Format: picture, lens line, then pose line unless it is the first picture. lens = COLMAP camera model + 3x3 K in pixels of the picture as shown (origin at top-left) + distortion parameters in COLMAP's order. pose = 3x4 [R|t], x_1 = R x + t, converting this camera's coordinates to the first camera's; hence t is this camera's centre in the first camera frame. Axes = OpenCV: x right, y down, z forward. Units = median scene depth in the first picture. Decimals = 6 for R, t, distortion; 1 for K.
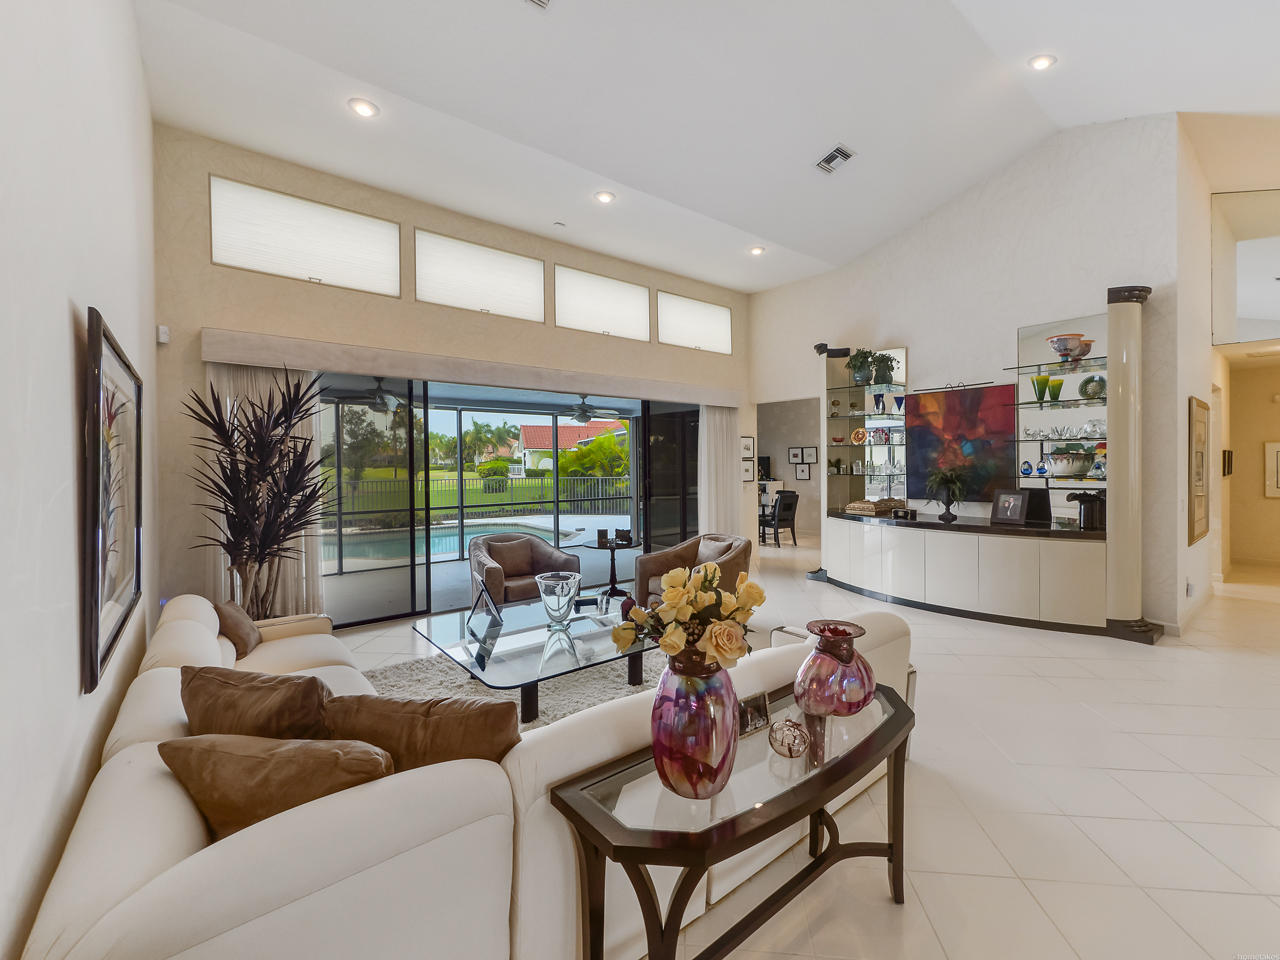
lens RADIAL K [[541.2, 0, 640.2], [0, 541.2, 471.9], [0, 0, 1]] dist [0.000231, 0.000013]
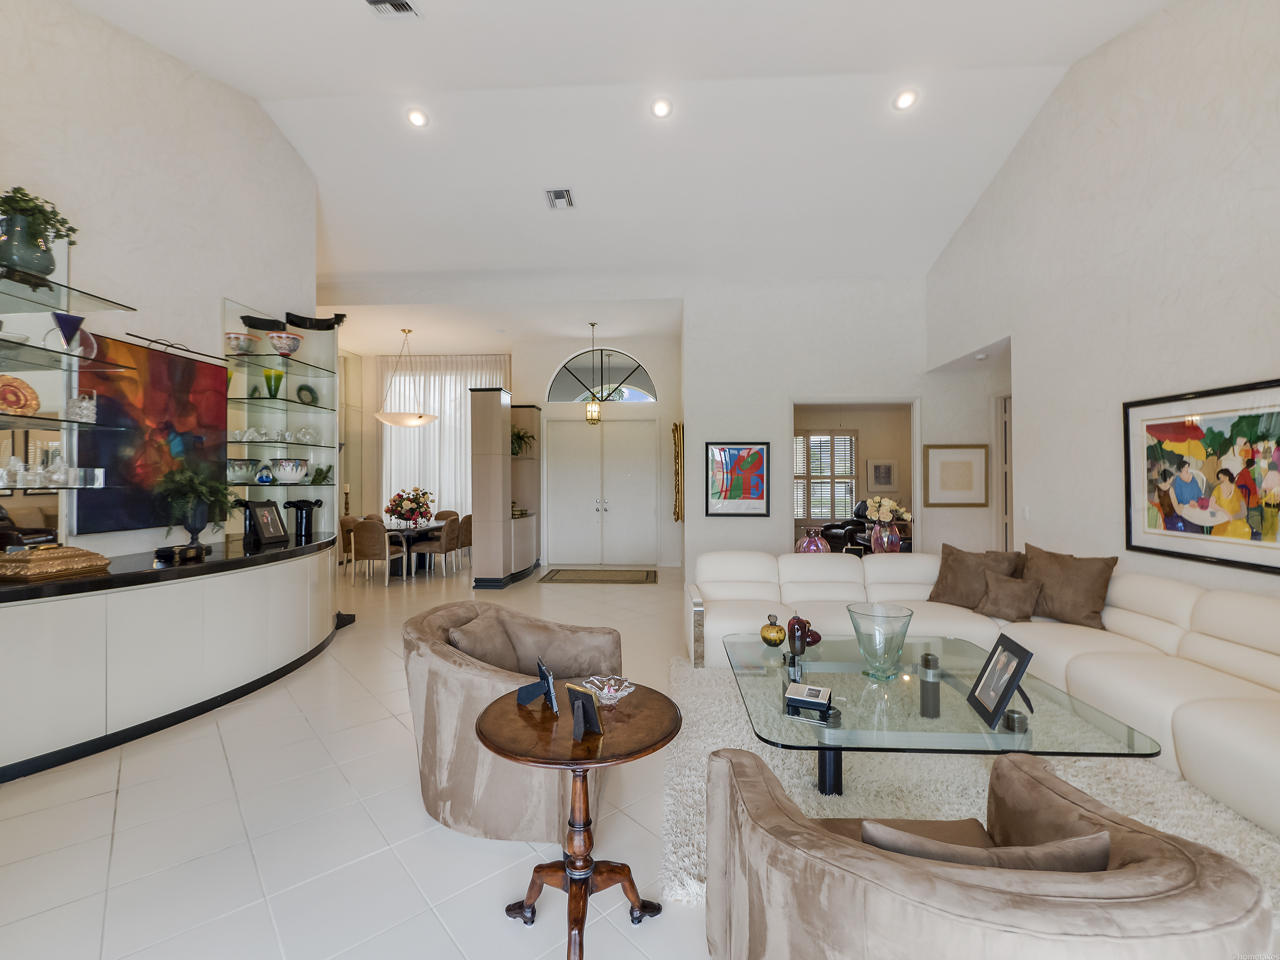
lens RADIAL K [[541.2, 0, 639.0], [0, 541.2, 473.4], [0, 0, 1]] dist [0.000231, 0.000013]
pose [[-0.746206, 0.009815, 0.665642, -0.255783], [0.012561, 0.999921, -0.000663, -0.001190], [-0.665596, 0.007866, -0.746271, 1.113468]]
